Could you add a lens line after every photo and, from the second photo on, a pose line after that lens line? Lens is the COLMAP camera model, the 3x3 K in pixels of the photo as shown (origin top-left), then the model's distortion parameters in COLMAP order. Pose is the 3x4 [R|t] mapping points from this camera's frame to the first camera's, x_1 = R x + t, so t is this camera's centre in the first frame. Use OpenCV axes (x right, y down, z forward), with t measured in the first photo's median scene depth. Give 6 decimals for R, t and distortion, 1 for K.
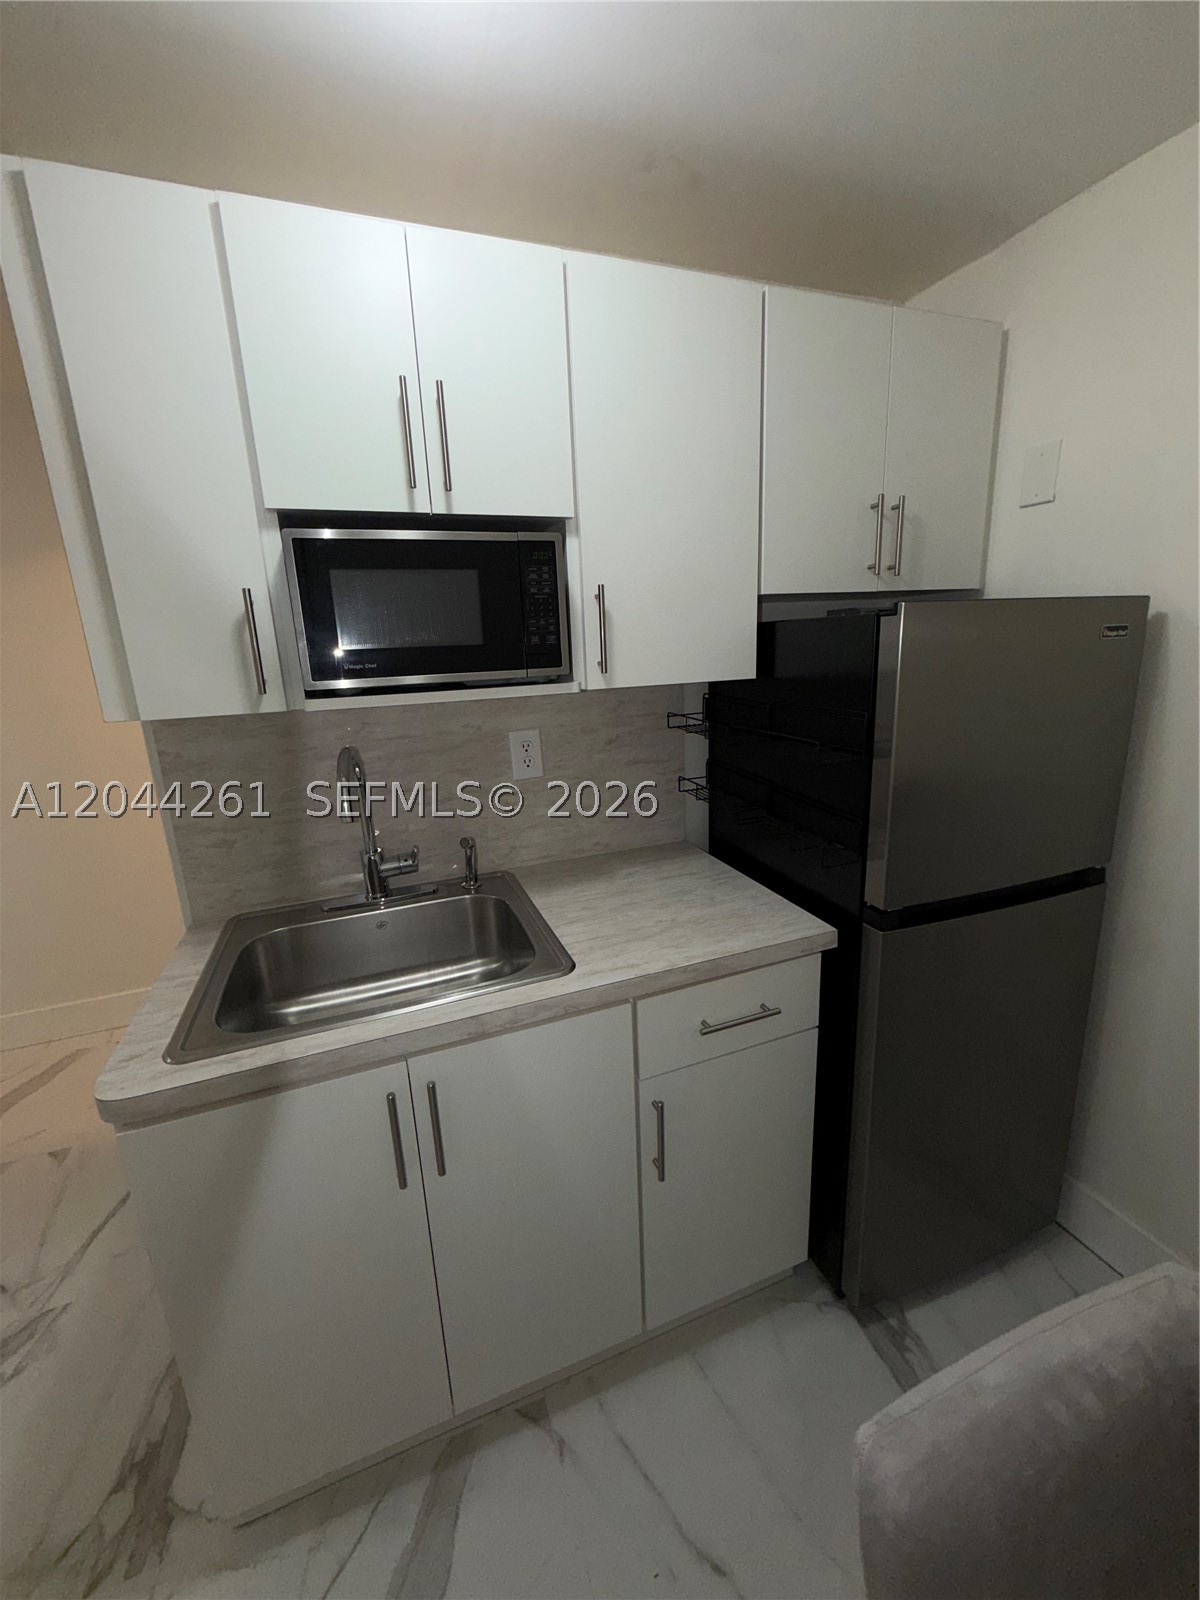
lens RADIAL K [[636.7, 0, 600.8], [0, 636.7, 794.9], [0, 0, 1]] dist [-0.000524, 0.000226]
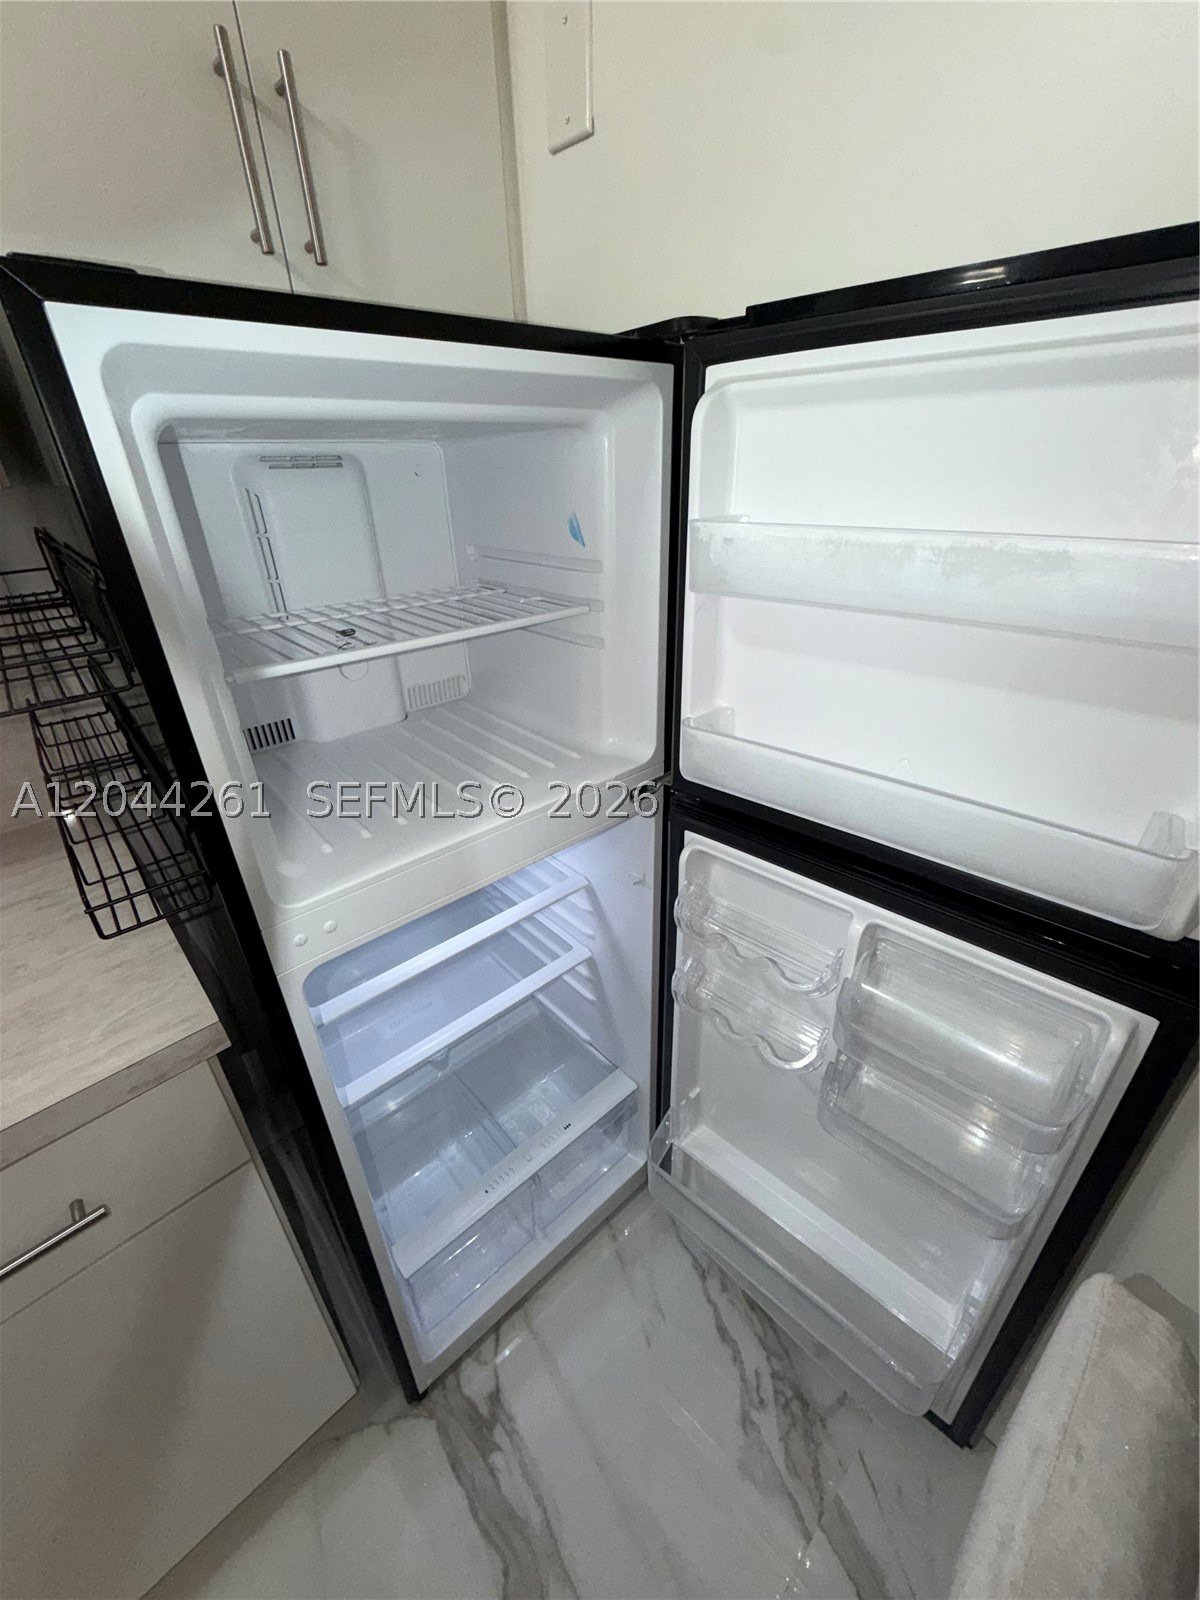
lens RADIAL K [[641.4, 0, 597.8], [0, 641.4, 800.2], [0, 0, 1]] dist [0.001845, 0.000391]
pose [[0.917714, -0.168570, 0.359702, 0.442610], [0.080487, 0.965621, 0.247178, -0.052764], [-0.389003, -0.197888, 0.899732, 0.409523]]
